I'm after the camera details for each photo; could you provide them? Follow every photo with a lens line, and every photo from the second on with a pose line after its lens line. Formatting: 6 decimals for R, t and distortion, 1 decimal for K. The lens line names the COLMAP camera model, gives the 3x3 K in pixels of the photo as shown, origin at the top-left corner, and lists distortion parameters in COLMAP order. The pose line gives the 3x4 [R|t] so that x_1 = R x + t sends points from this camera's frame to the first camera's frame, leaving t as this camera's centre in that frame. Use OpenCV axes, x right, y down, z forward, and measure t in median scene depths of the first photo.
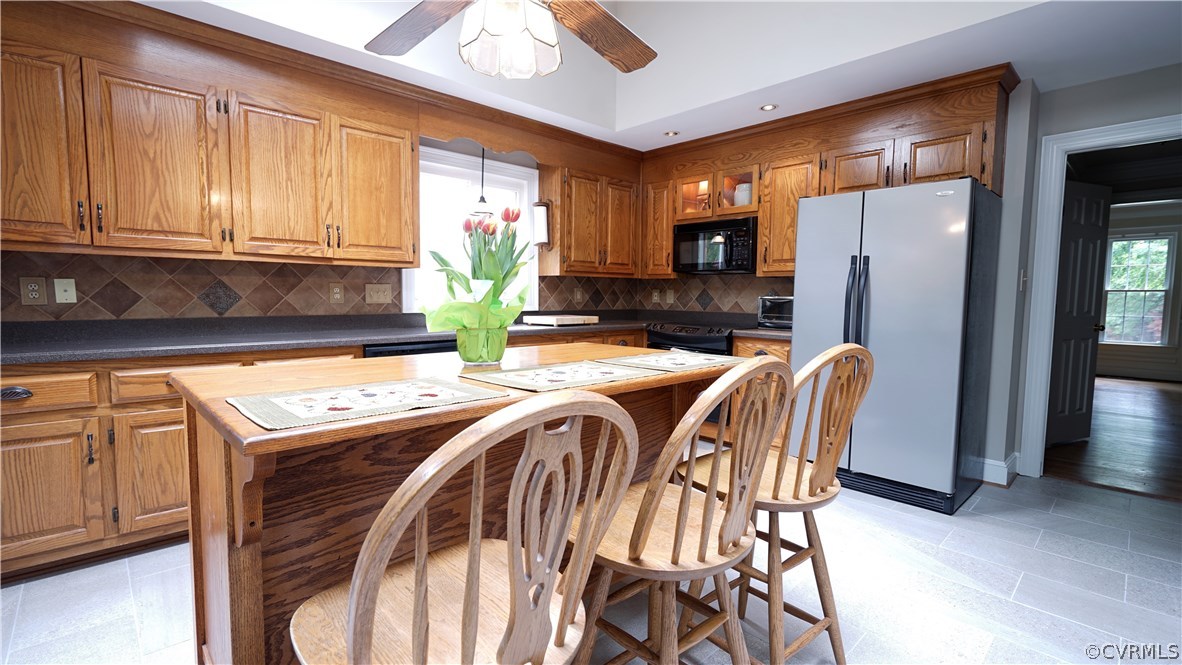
lens RADIAL K [[528.8, 0, 591.0], [0, 528.8, 332.5], [0, 0, 1]] dist [-0.001543, 0.000577]
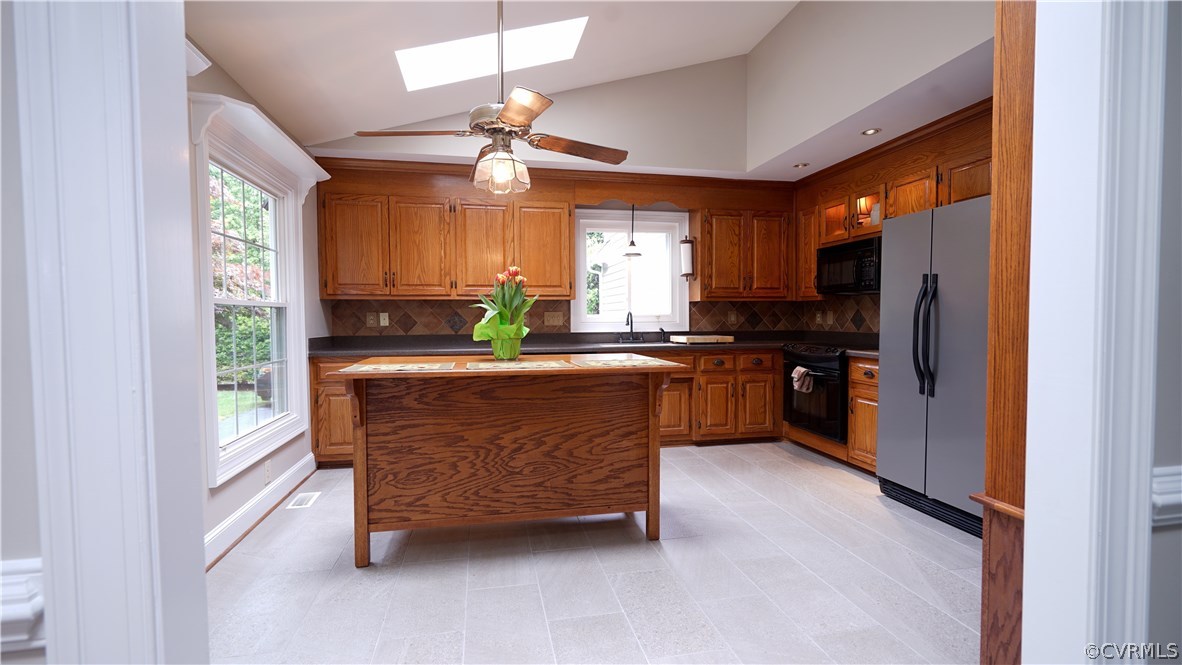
lens RADIAL K [[528.8, 0, 591.0], [0, 528.8, 332.5], [0, 0, 1]] dist [-0.001543, 0.000577]
pose [[0.851273, 0.001782, -0.524720, 0.384350], [-0.024733, 0.999019, -0.036731, 0.011173], [0.524140, 0.044246, 0.850482, -0.124124]]
